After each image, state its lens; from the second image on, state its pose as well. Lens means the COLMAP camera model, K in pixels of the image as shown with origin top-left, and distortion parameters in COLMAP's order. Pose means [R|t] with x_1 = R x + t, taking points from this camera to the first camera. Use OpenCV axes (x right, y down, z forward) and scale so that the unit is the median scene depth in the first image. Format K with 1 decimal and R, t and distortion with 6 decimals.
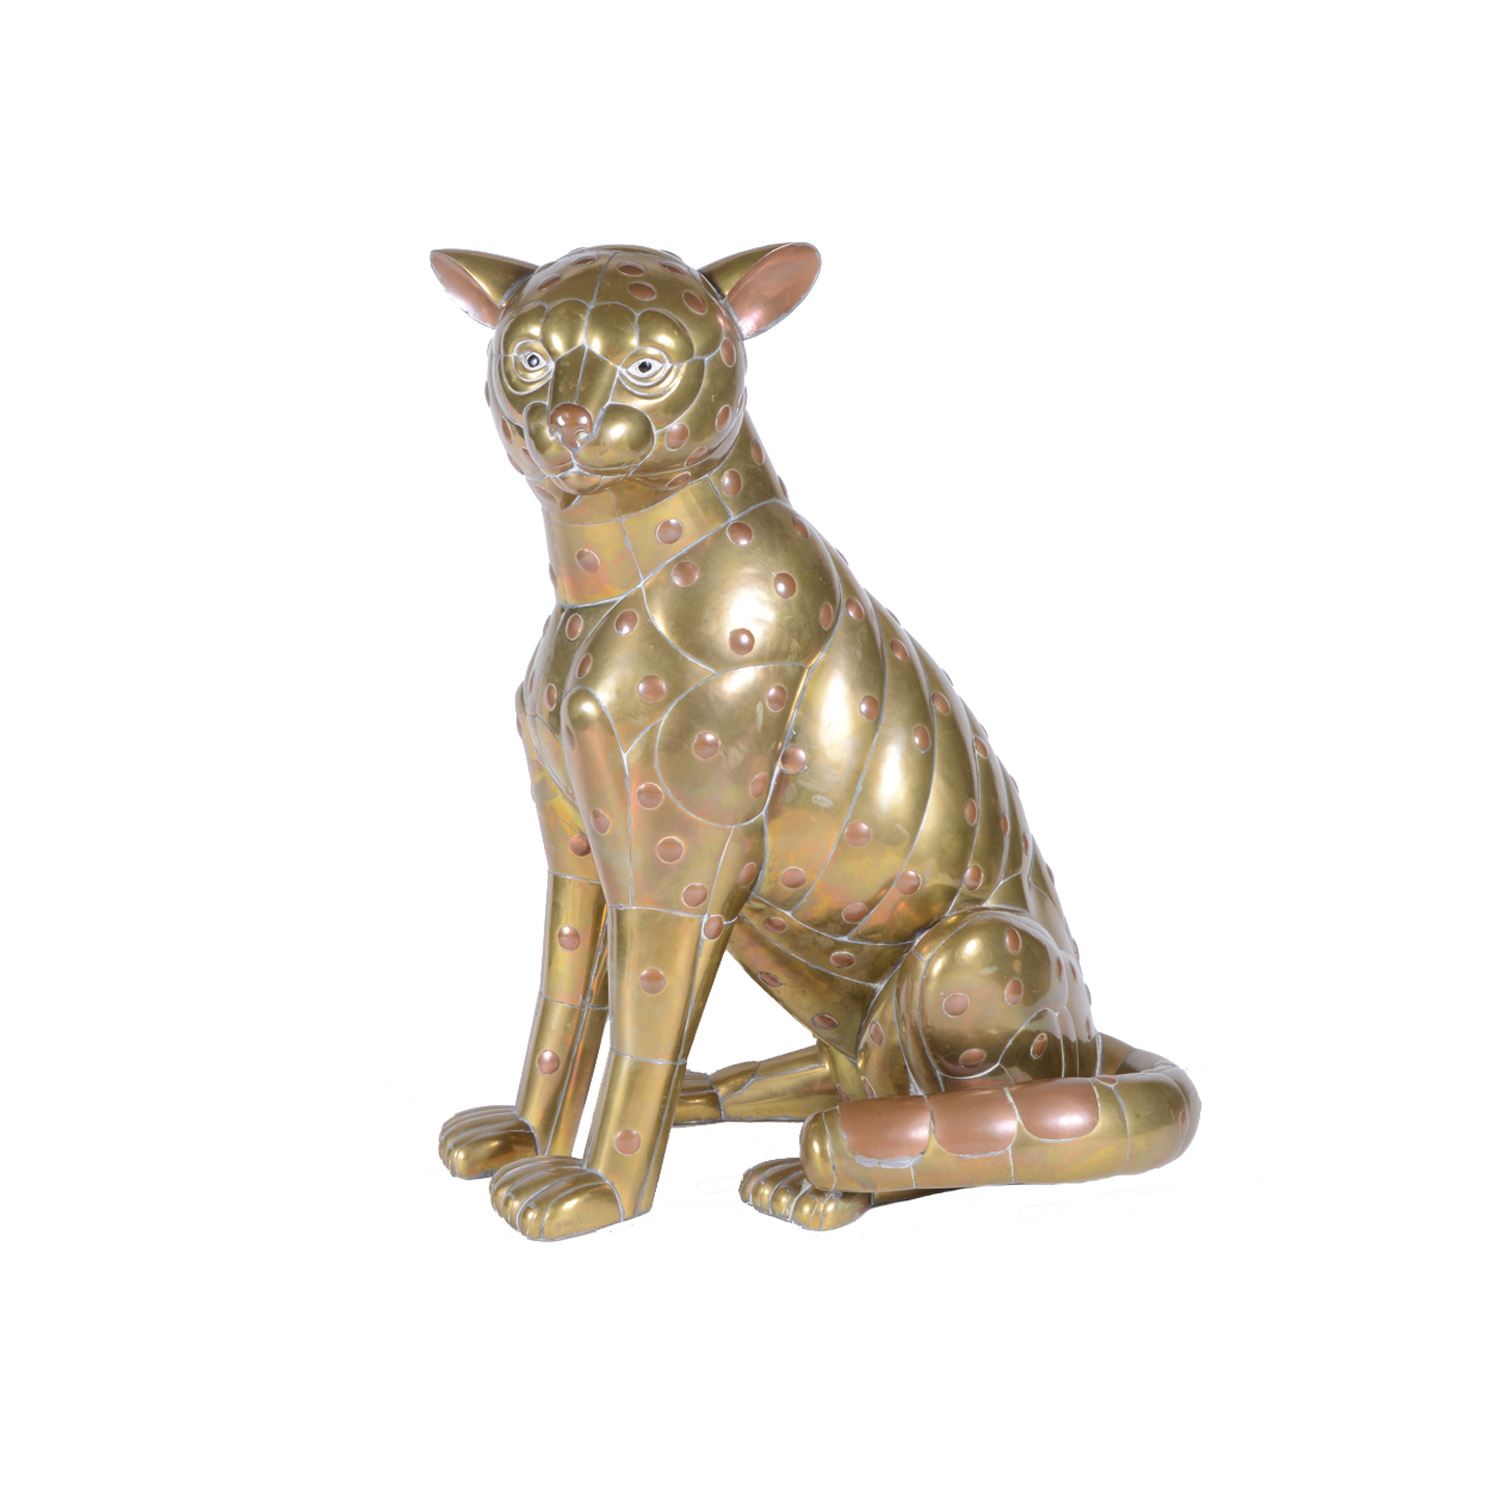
lens RADIAL K [[2130.6, 0, 747.8], [0, 2130.6, 741.8], [0, 0, 1]] dist [-0.076458, 0.000000]
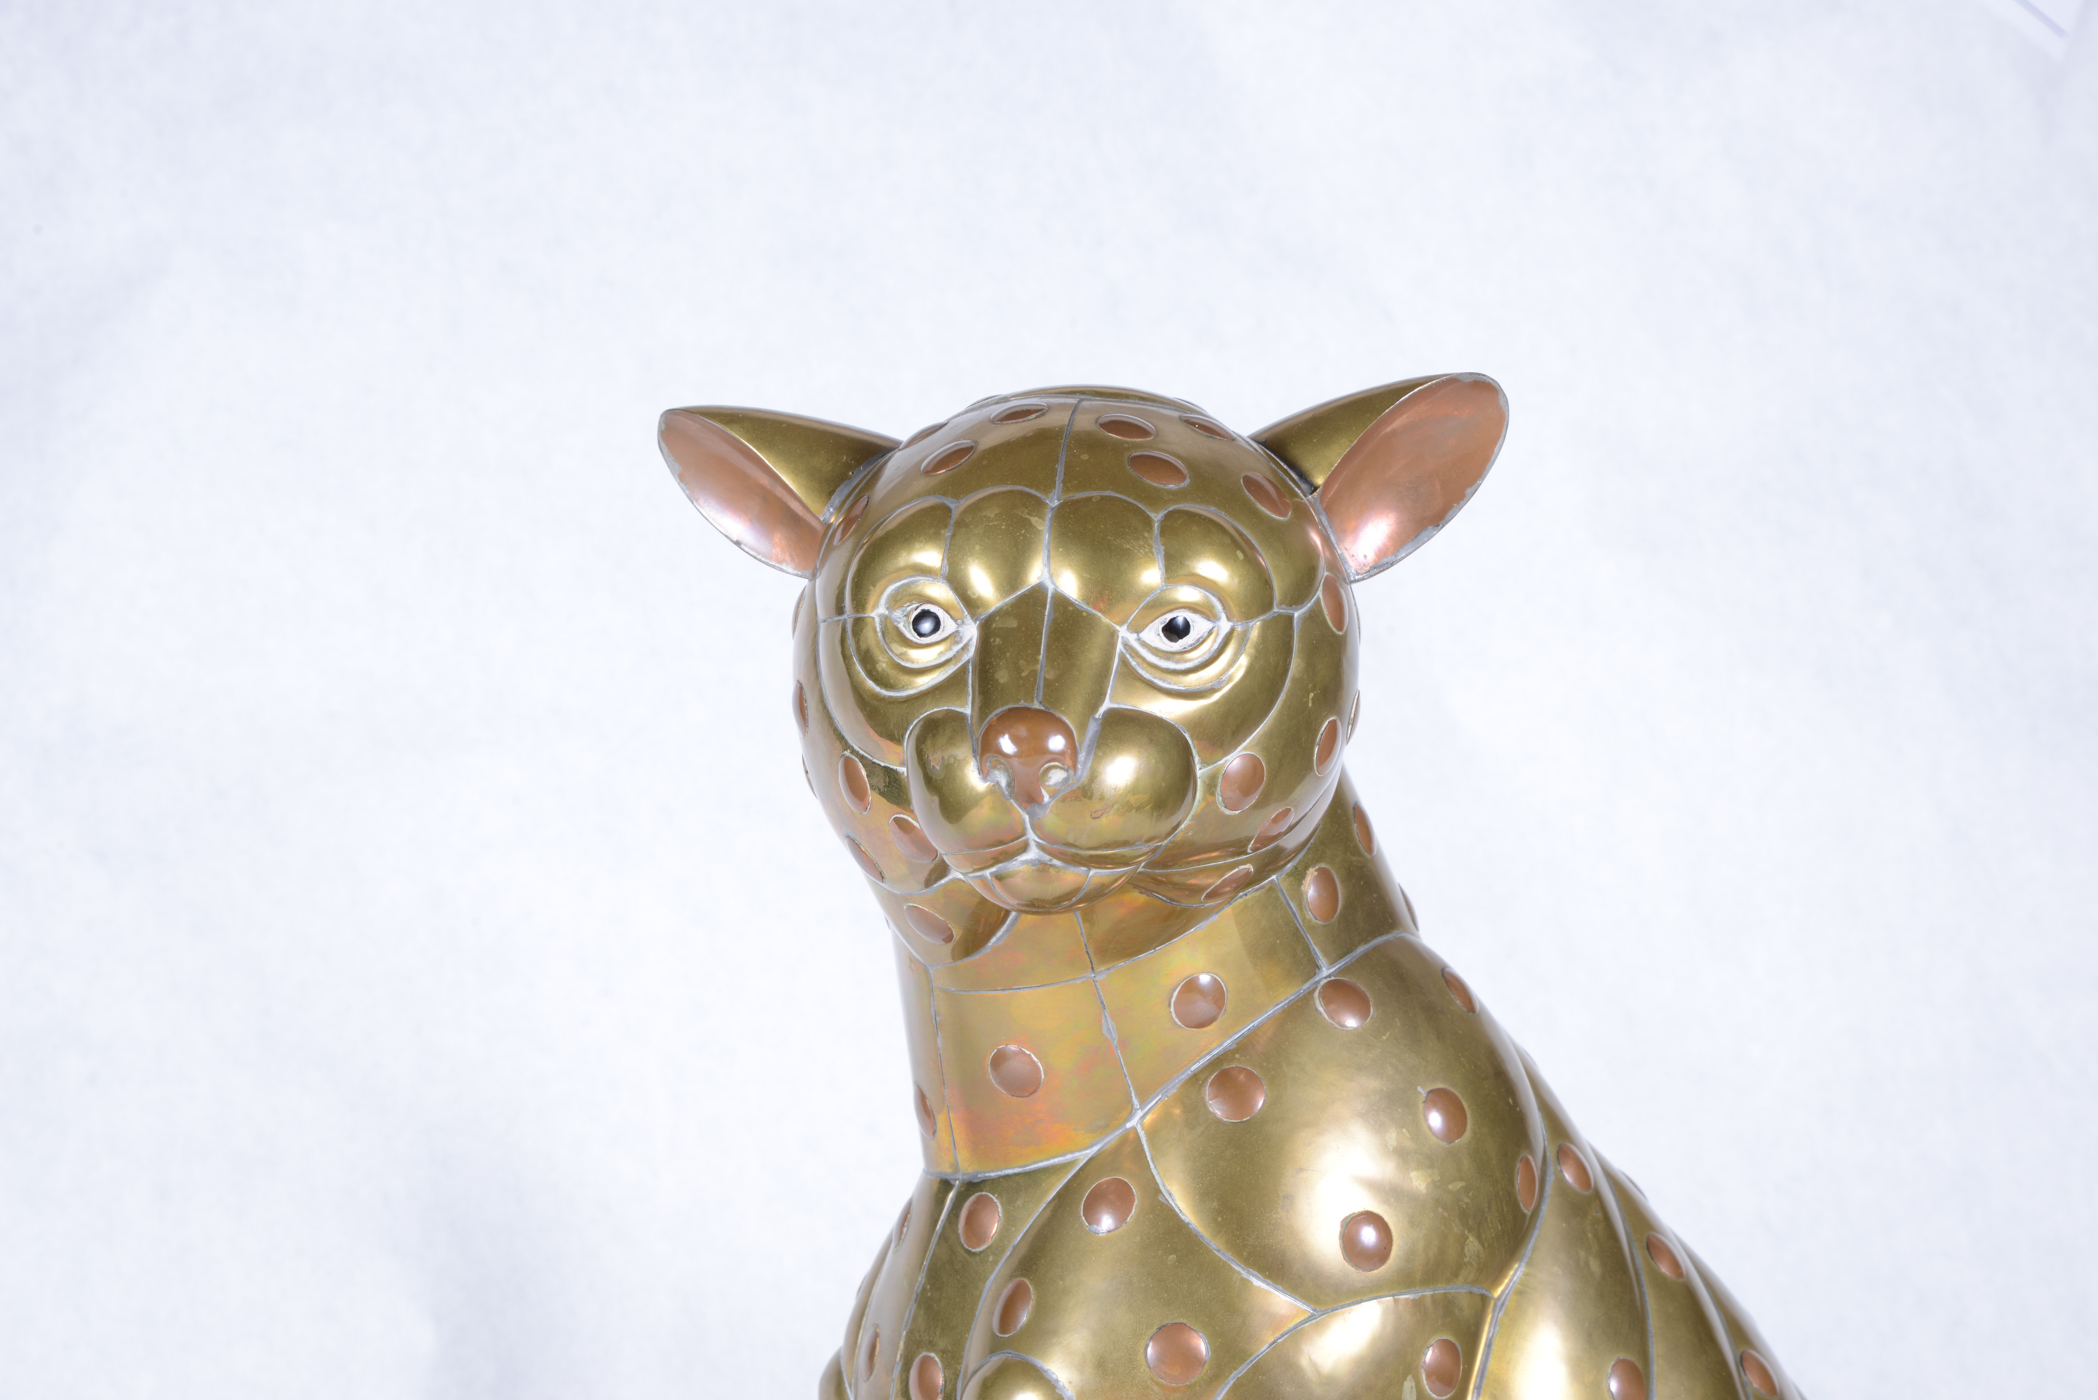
lens RADIAL K [[3677.4, 0, 1040.3], [0, 3677.4, 699.2], [0, 0, 1]] dist [0.095060, 0.000000]
pose [[0.998685, -0.022787, 0.045915, -0.097091], [0.031916, 0.977362, -0.209155, 0.001647], [-0.040110, 0.210345, 0.976804, 0.200825]]
